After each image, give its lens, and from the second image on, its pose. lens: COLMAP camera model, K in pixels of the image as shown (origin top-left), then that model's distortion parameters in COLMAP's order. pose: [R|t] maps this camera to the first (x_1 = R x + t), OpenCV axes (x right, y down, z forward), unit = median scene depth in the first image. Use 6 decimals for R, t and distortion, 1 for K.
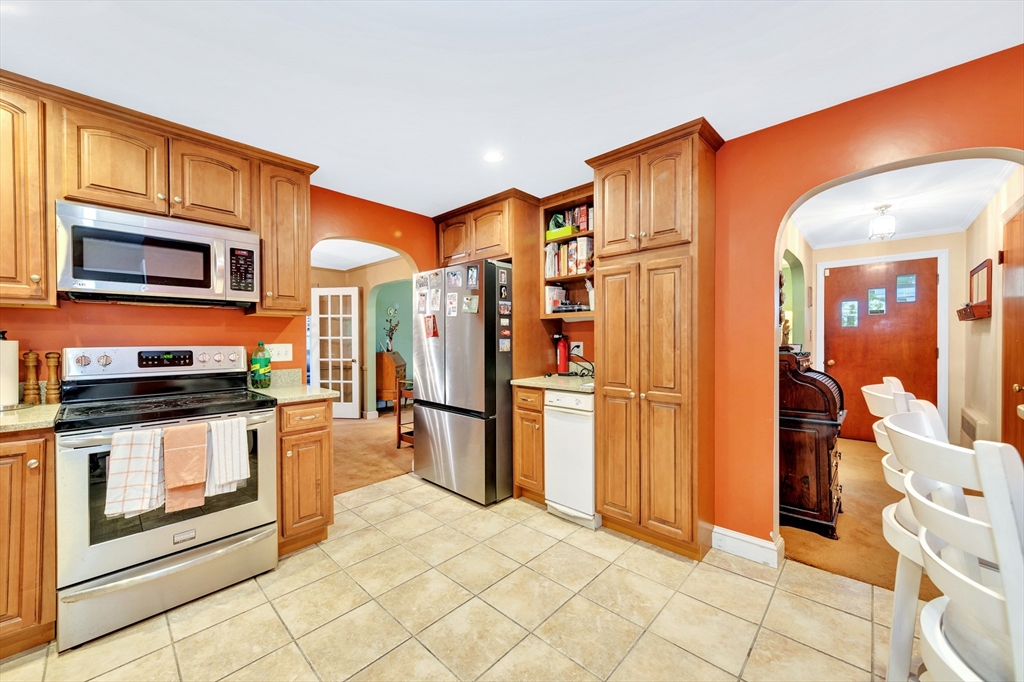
lens RADIAL K [[383.8, 0, 508.2], [0, 383.8, 342.0], [0, 0, 1]] dist [0.000826, -0.000035]
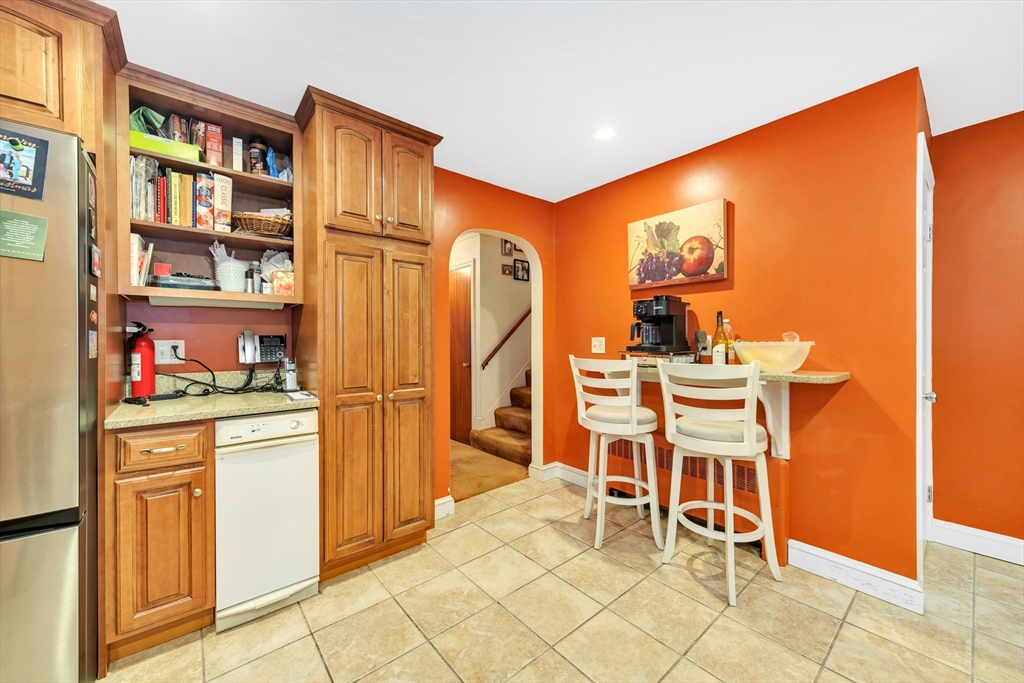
lens RADIAL K [[383.8, 0, 508.2], [0, 383.8, 342.5], [0, 0, 1]] dist [0.000826, -0.000035]
pose [[0.114428, -0.000378, 0.993431, -0.522354], [0.014179, 0.999899, -0.001253, 0.016944], [-0.993330, 0.014230, 0.114422, 0.614284]]
